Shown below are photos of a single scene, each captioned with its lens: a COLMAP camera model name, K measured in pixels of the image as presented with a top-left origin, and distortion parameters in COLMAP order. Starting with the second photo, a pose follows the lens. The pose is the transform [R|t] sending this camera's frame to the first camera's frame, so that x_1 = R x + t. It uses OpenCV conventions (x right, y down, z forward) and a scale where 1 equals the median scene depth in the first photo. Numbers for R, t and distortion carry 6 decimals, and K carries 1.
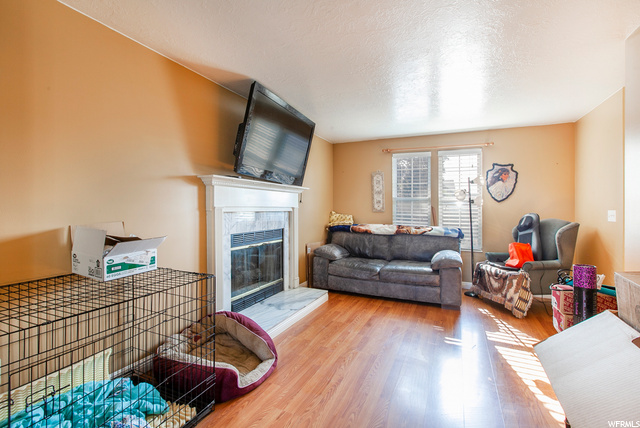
lens RADIAL K [[293.0, 0, 319.7], [0, 293.0, 207.5], [0, 0, 1]] dist [0.000880, -0.000711]
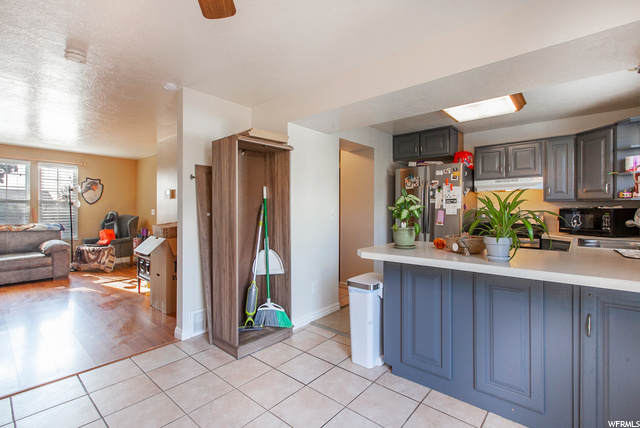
lens RADIAL K [[293.0, 0, 319.7], [0, 293.0, 207.5], [0, 0, 1]] dist [0.000880, -0.000711]
pose [[0.269548, -0.004074, 0.962978, -0.568922], [-0.001385, 0.999988, 0.004618, -0.012145], [-0.962986, -0.002579, 0.269540, -0.580133]]
